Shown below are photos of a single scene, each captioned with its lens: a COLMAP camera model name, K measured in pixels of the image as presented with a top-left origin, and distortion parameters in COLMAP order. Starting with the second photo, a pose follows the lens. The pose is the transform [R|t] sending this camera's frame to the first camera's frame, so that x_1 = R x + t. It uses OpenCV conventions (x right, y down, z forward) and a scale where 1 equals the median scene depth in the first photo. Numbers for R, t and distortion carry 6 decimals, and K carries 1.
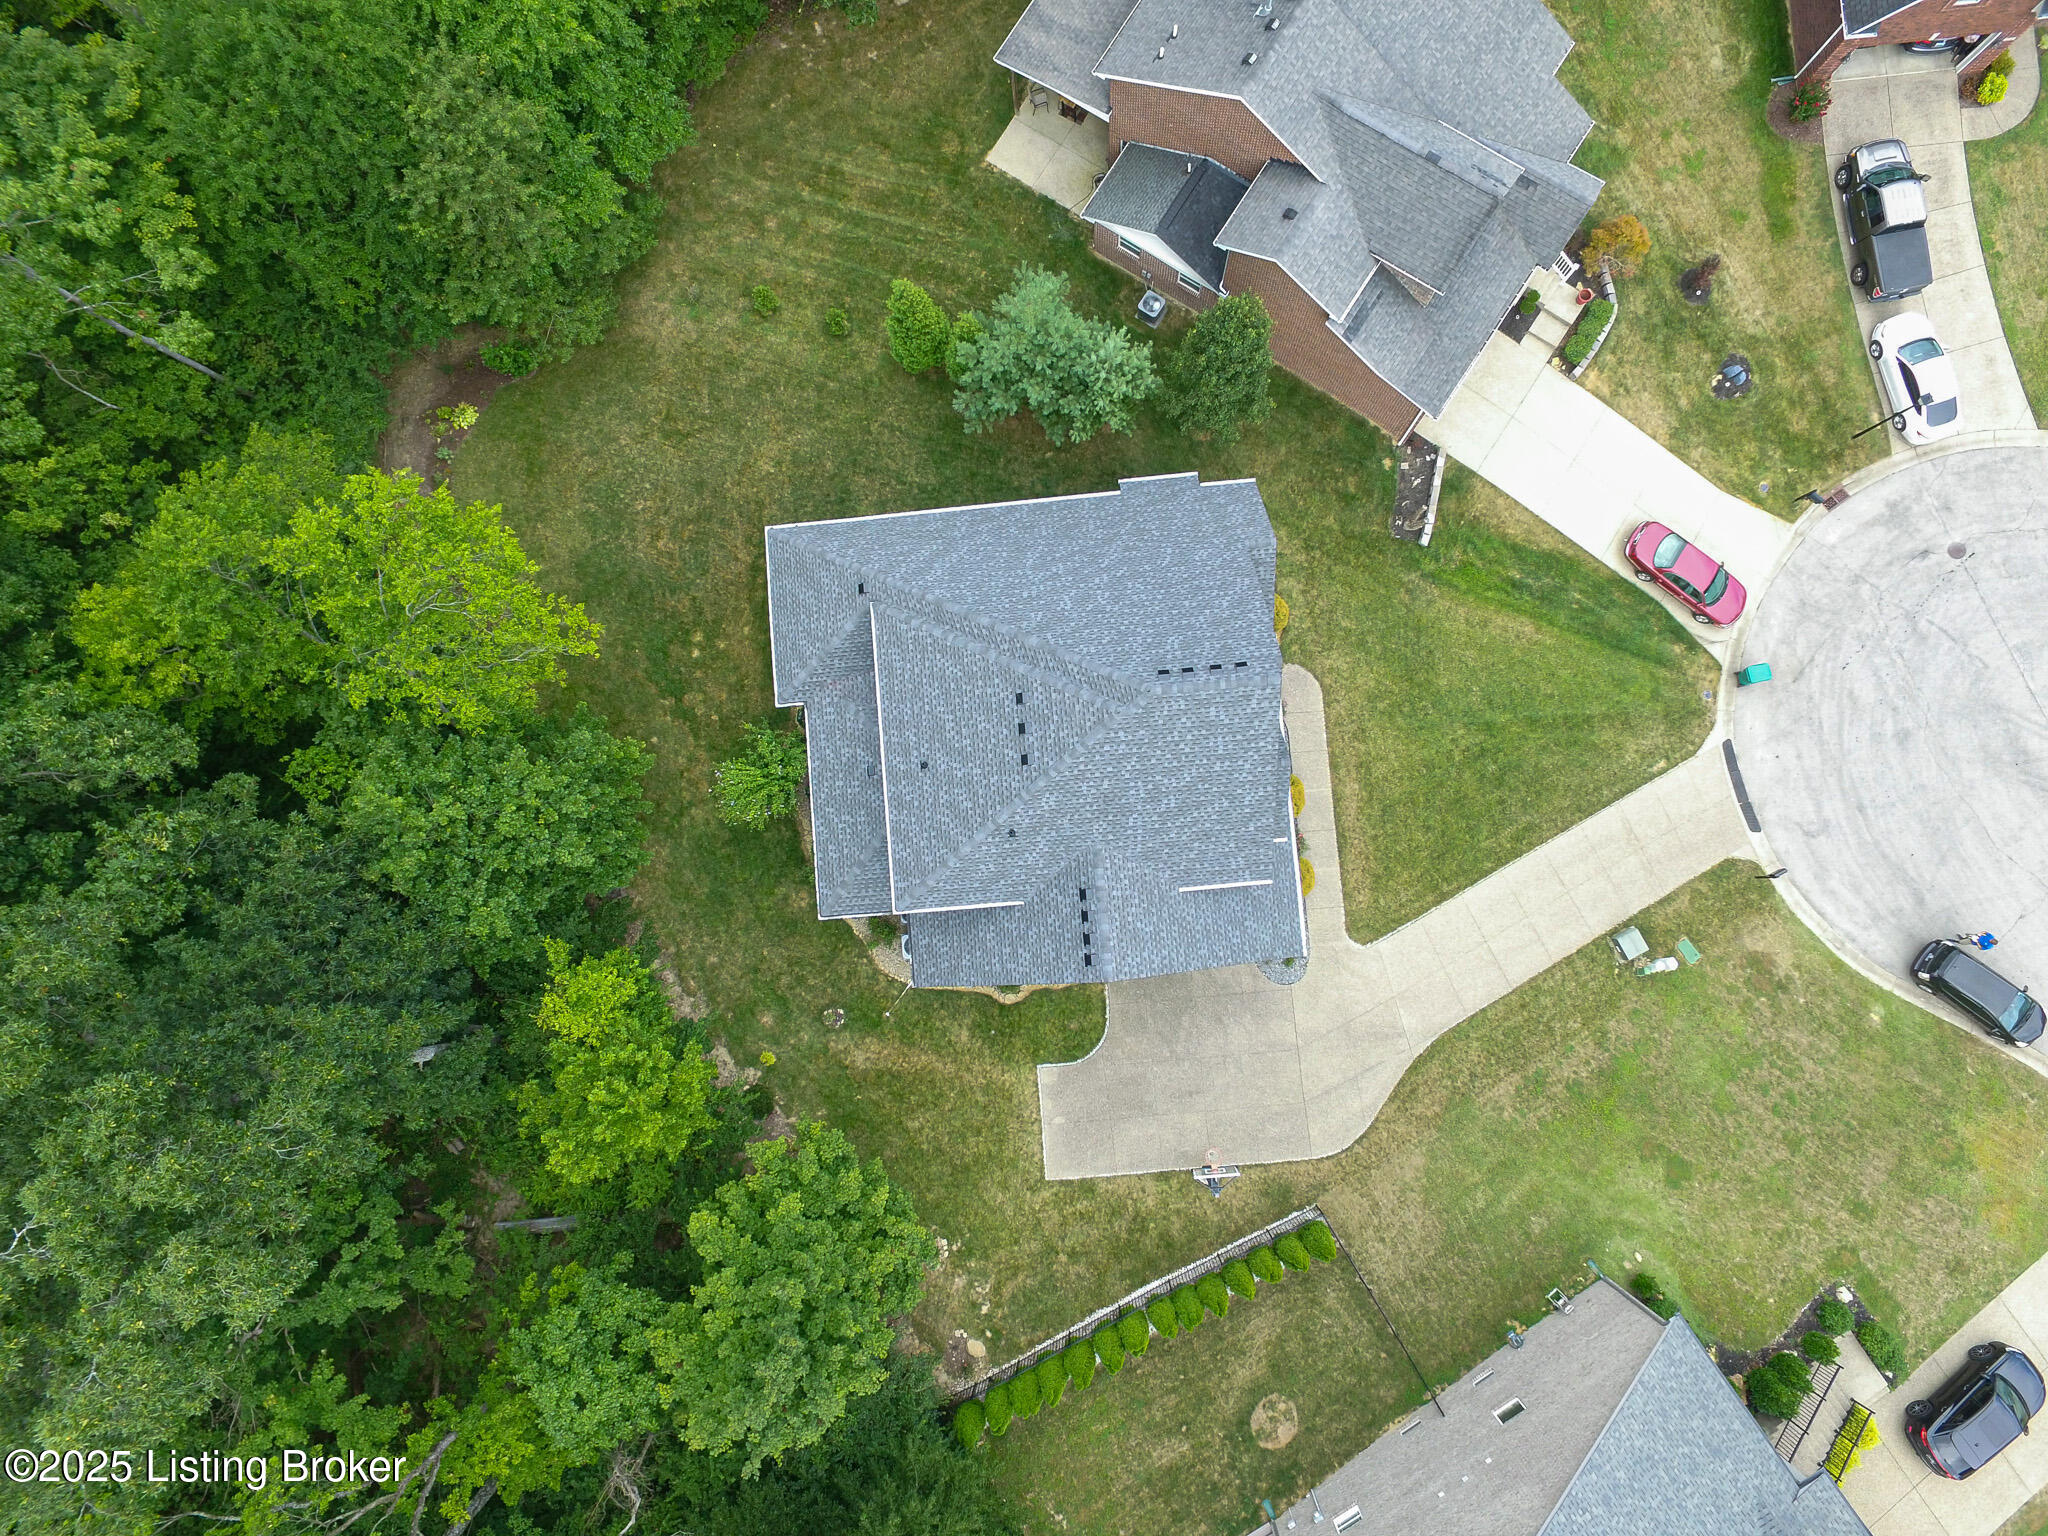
lens RADIAL K [[1185.0, 0, 1032.5], [0, 1185.0, 772.4], [0, 0, 1]] dist [-0.008723, 0.013534]
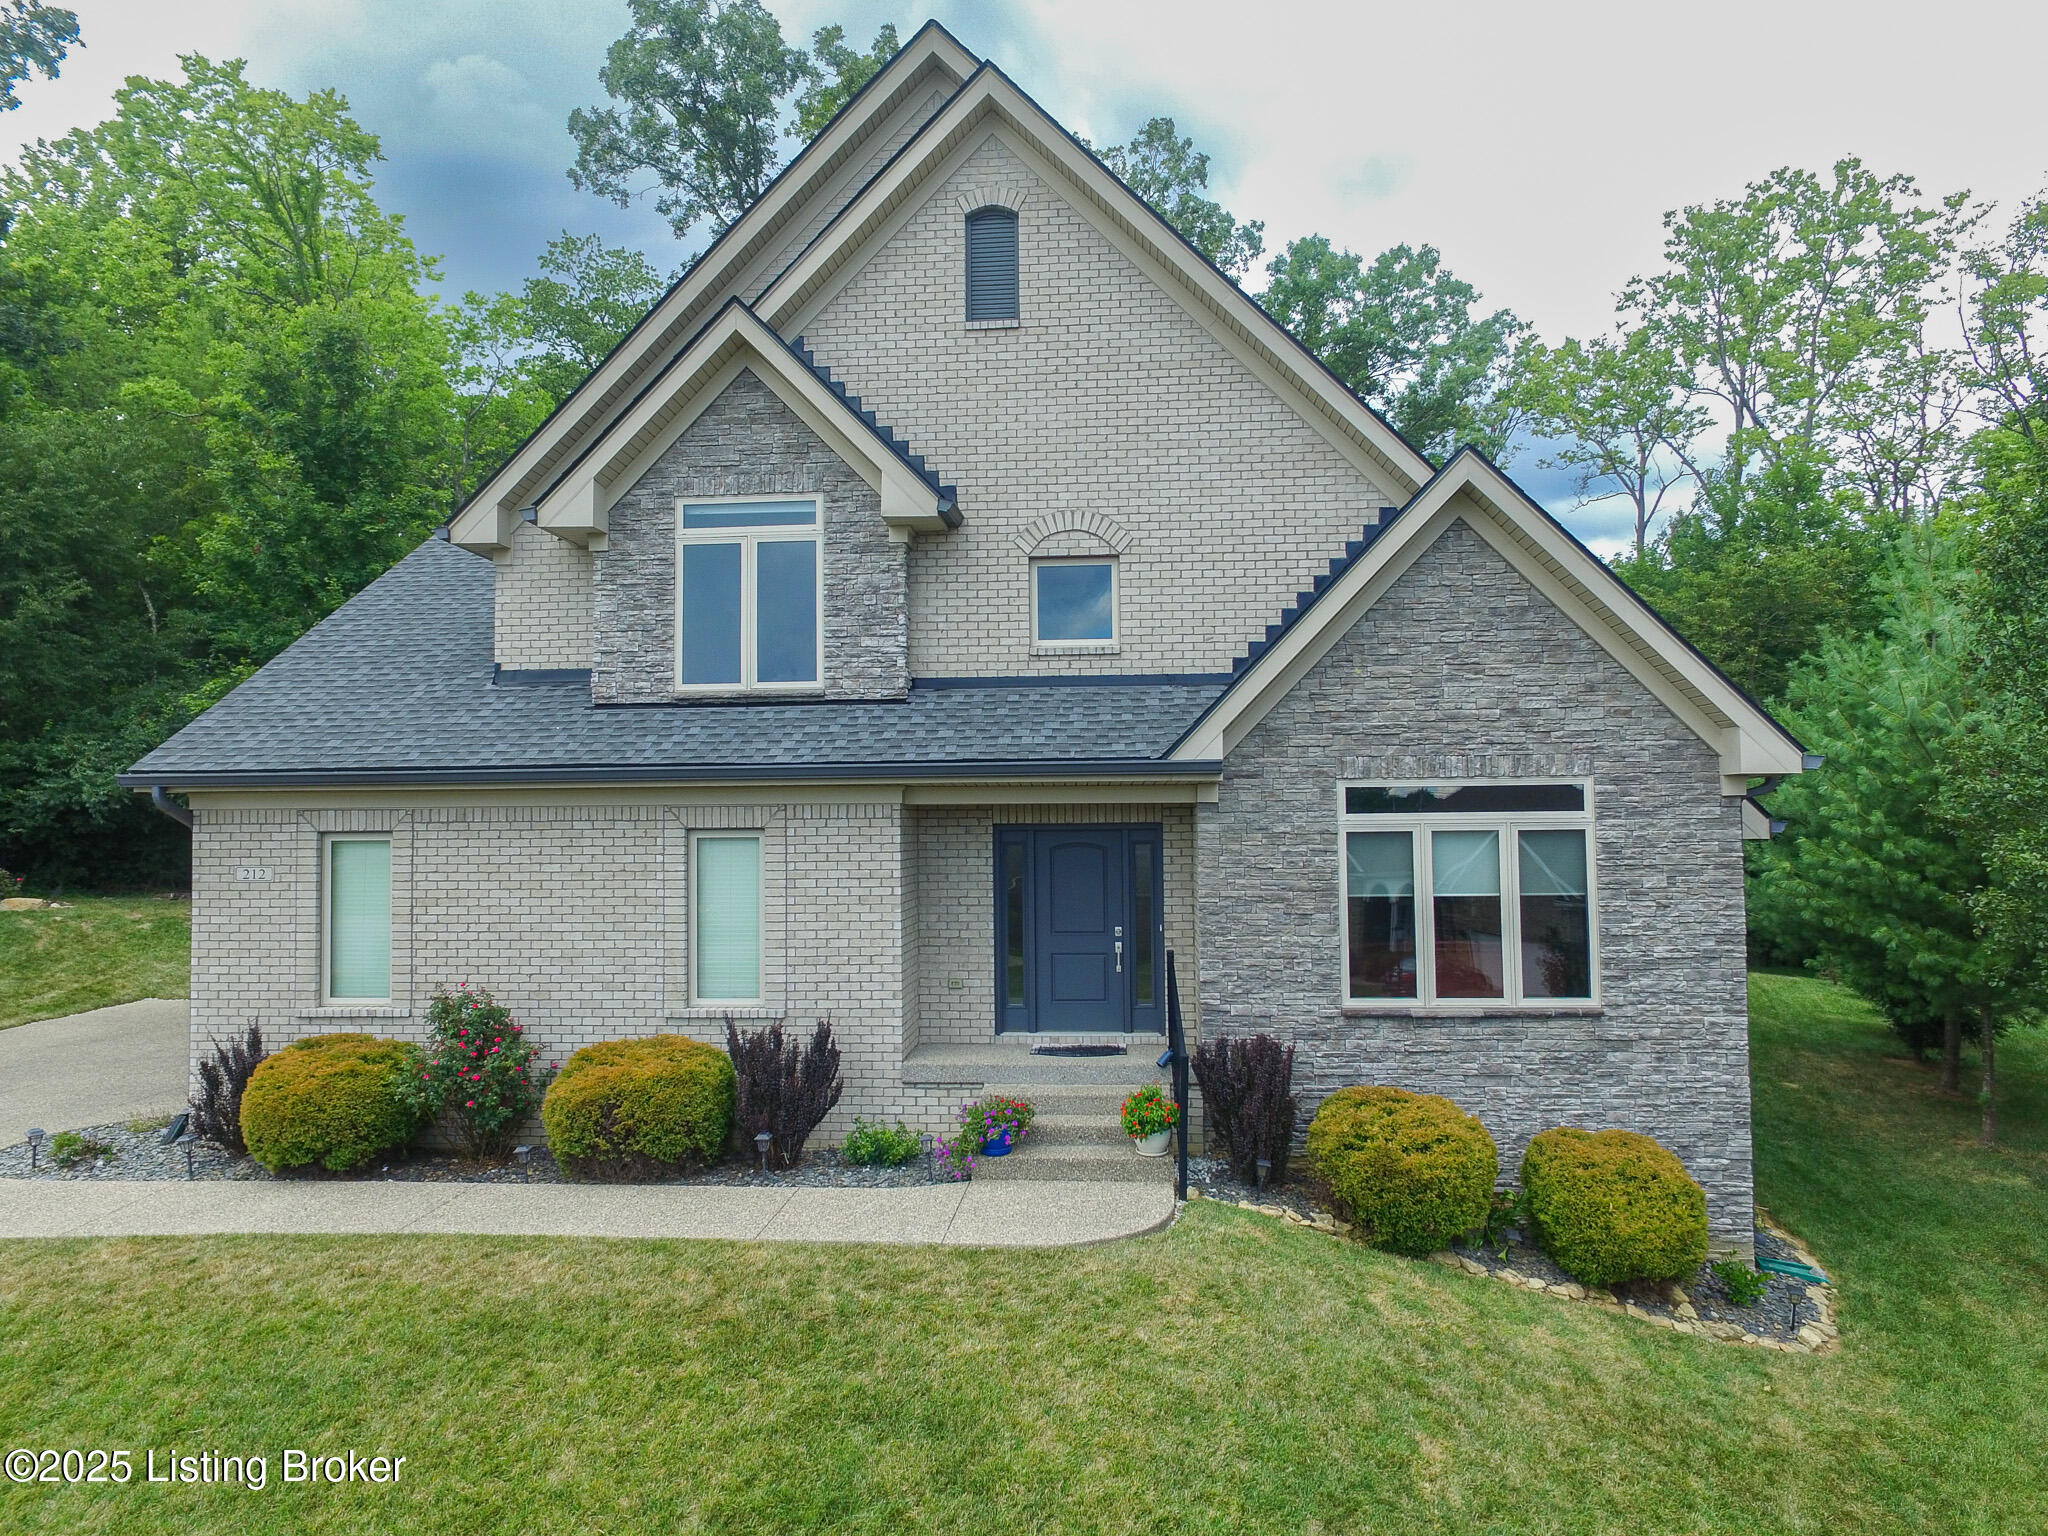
lens RADIAL K [[1230.2, 0, 1030.1], [0, 1230.2, 773.7], [0, 0, 1]] dist [-0.006193, 0.011702]
pose [[-0.150853, 0.031409, -0.988057, 0.455448], [-0.981940, 0.110683, 0.153438, -0.109896], [0.114181, 0.993359, 0.014145, 0.924456]]
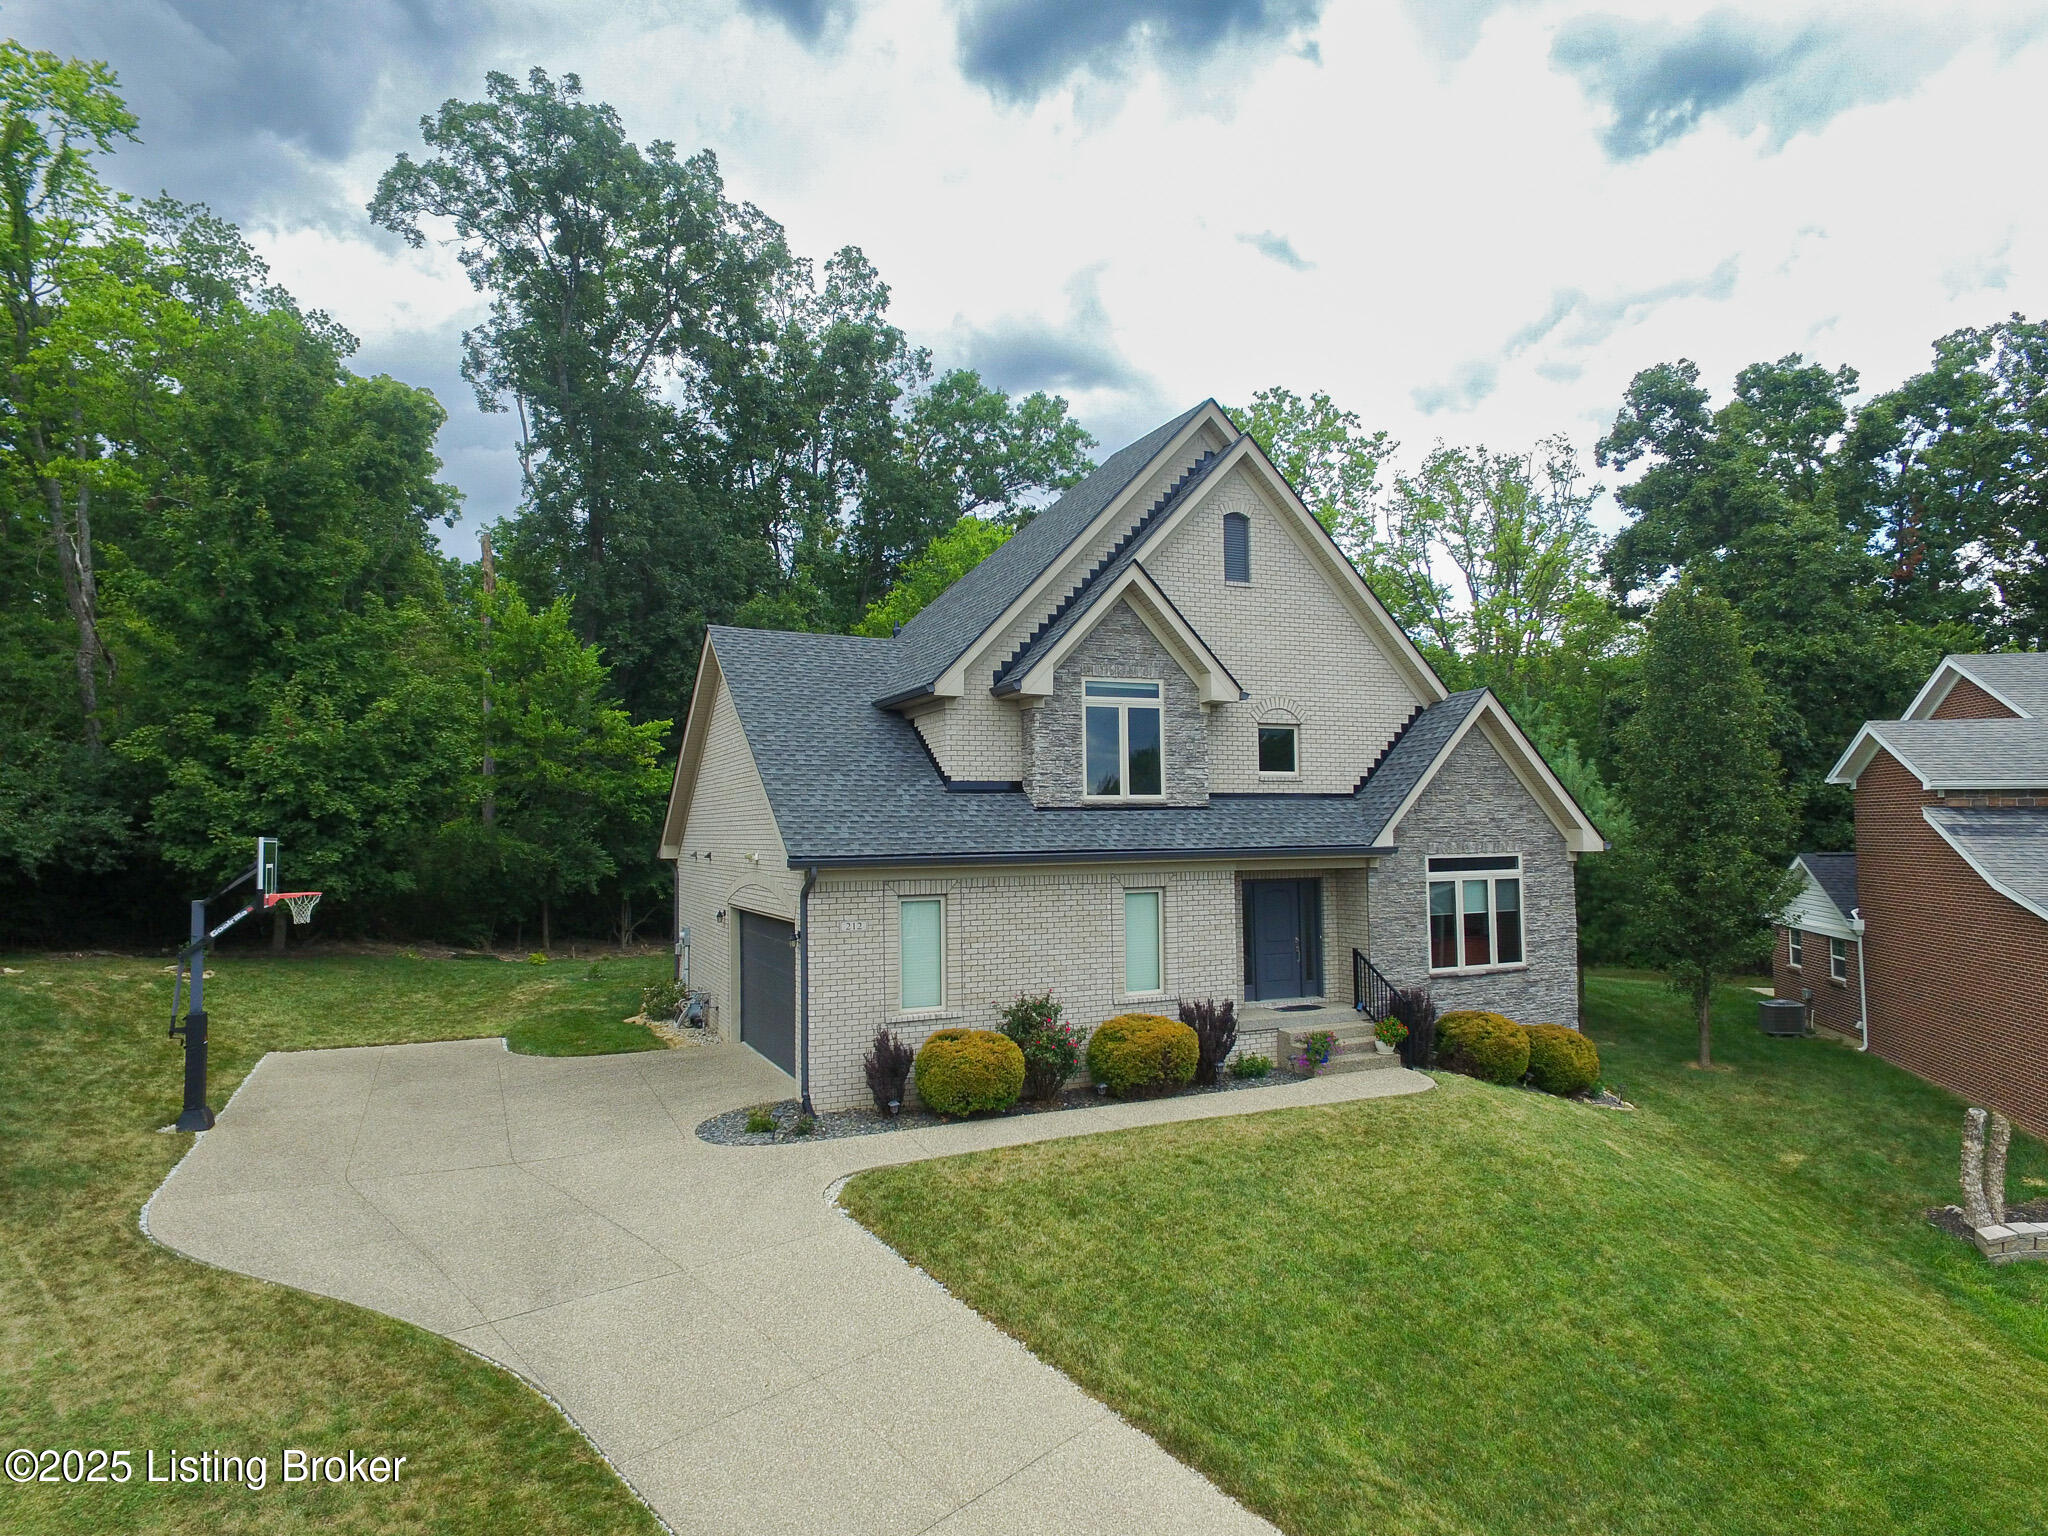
lens RADIAL K [[1217.1, 0, 1028.7], [0, 1217.1, 775.6], [0, 0, 1]] dist [-0.001291, 0.003282]
pose [[0.338275, 0.024102, -0.940739, 0.605646], [-0.937794, 0.091689, -0.334867, 0.196888], [0.078185, 0.995496, 0.053619, 0.862423]]
